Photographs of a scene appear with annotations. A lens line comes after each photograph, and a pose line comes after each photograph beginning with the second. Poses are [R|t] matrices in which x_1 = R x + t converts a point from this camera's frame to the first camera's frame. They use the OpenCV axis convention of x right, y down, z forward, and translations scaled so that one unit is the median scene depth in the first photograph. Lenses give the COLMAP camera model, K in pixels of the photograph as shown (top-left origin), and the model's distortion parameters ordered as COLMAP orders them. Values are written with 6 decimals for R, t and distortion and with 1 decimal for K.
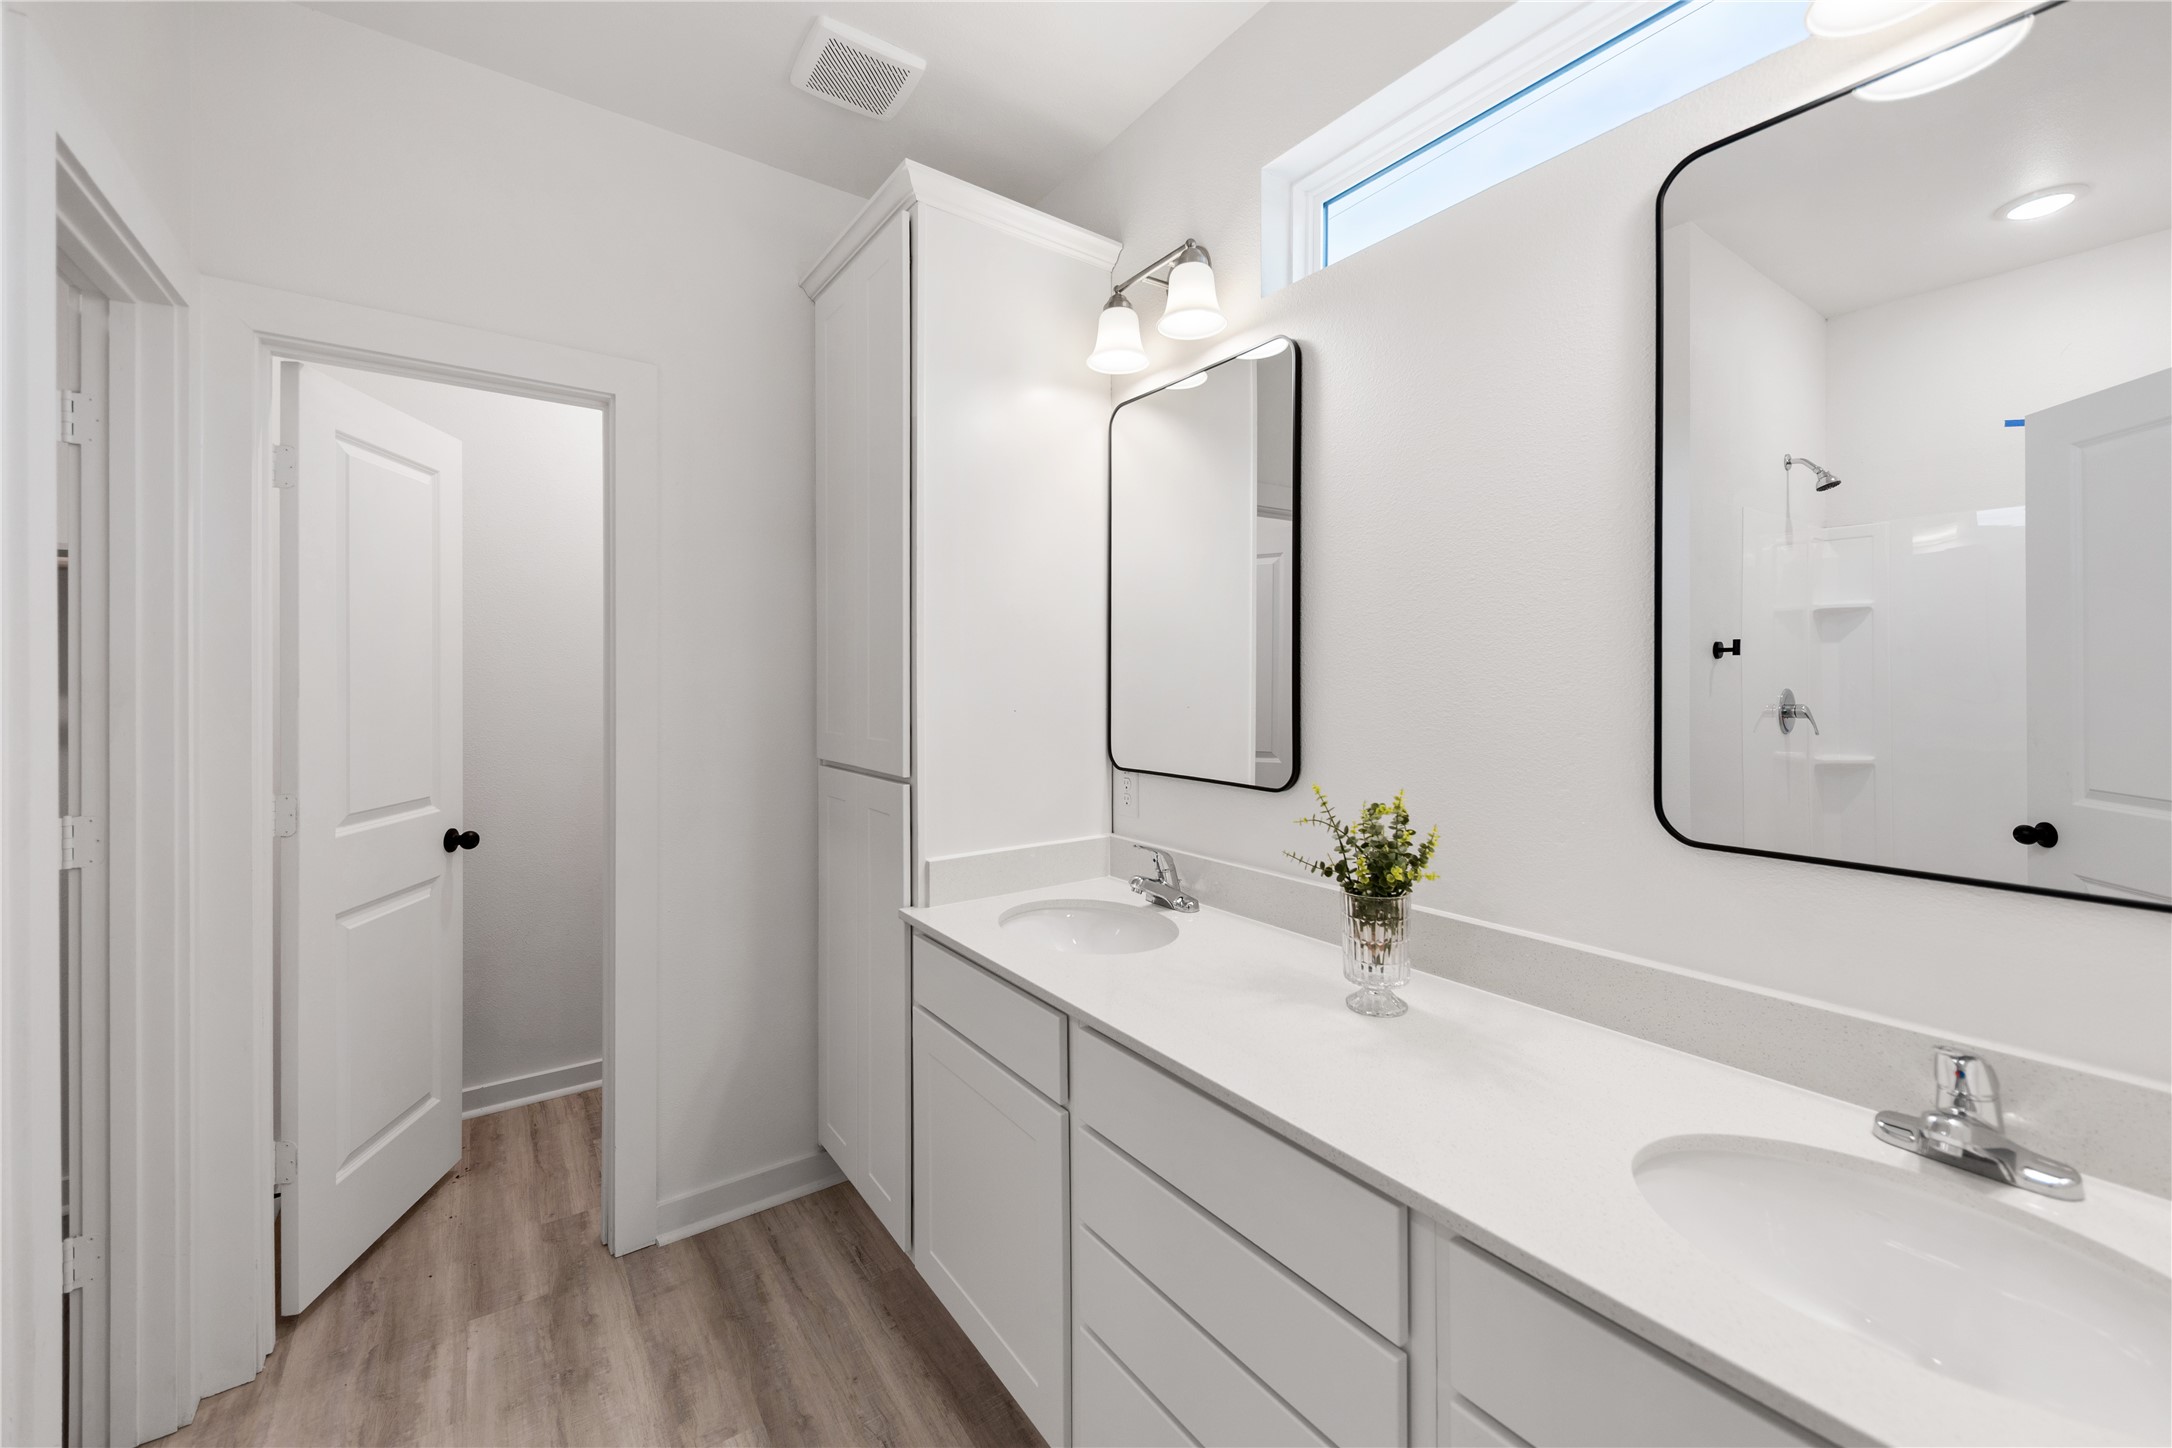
lens RADIAL K [[854.6, 0, 1084.7], [0, 854.6, 704.0], [0, 0, 1]] dist [0.004576, -0.000442]
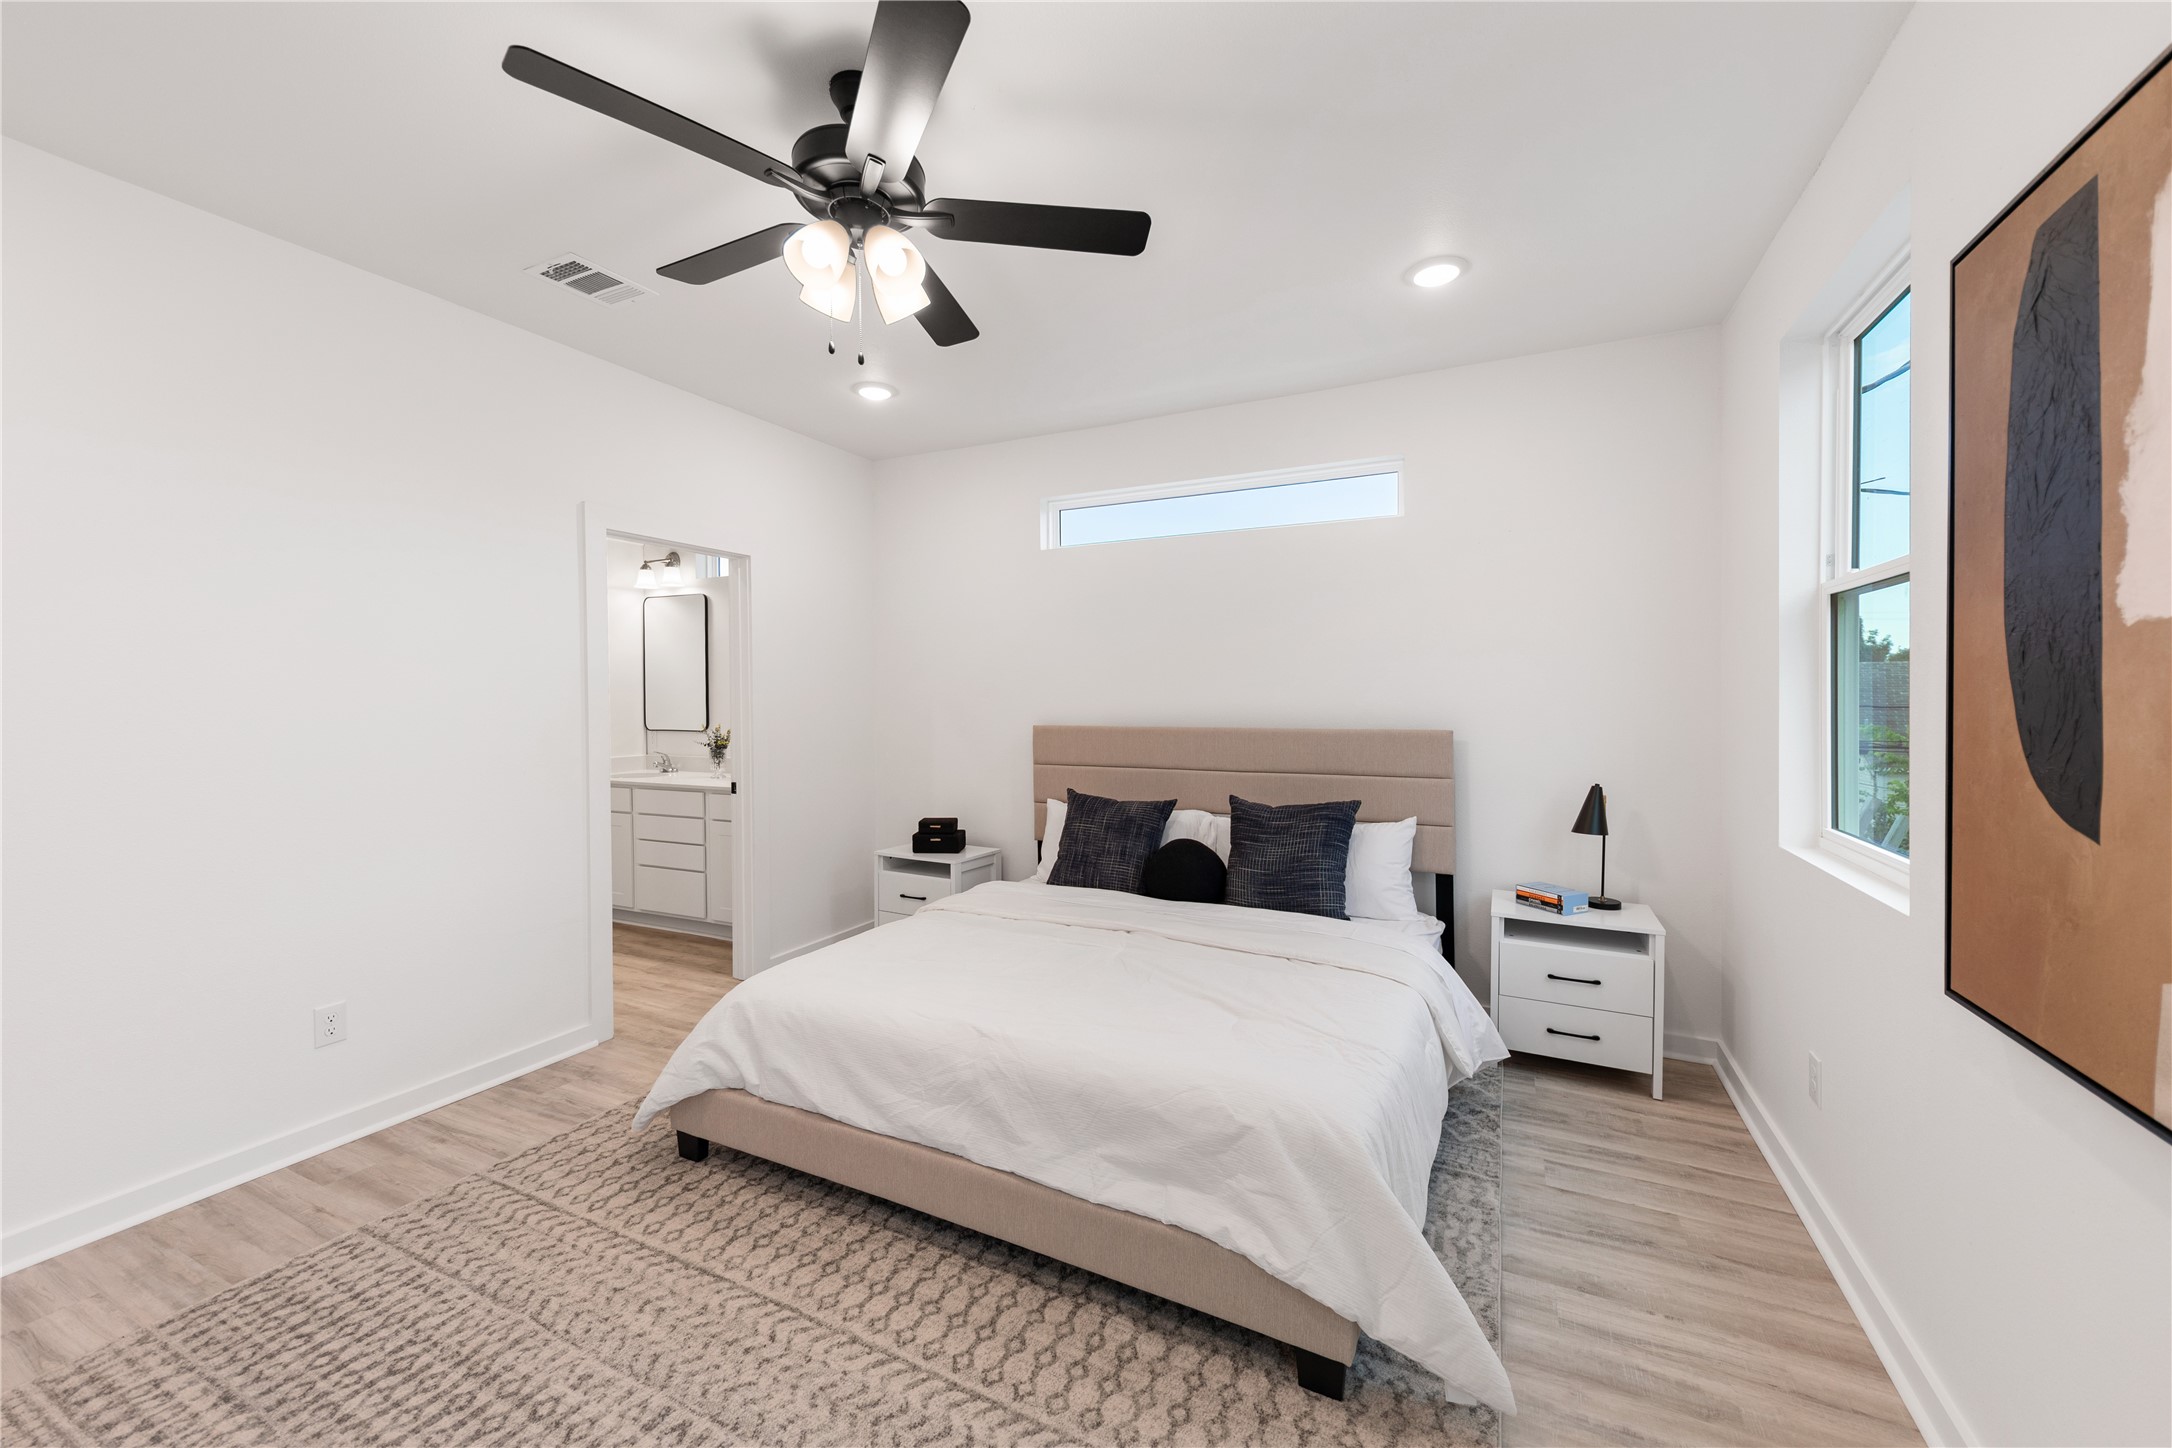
lens RADIAL K [[854.6, 0, 1087.0], [0, 854.6, 713.1], [0, 0, 1]] dist [0.004576, -0.000442]
pose [[0.882235, -0.011739, 0.470662, -0.014607], [0.009945, 0.999931, 0.006298, 0.030669], [-0.470704, -0.000876, 0.882291, -2.478218]]
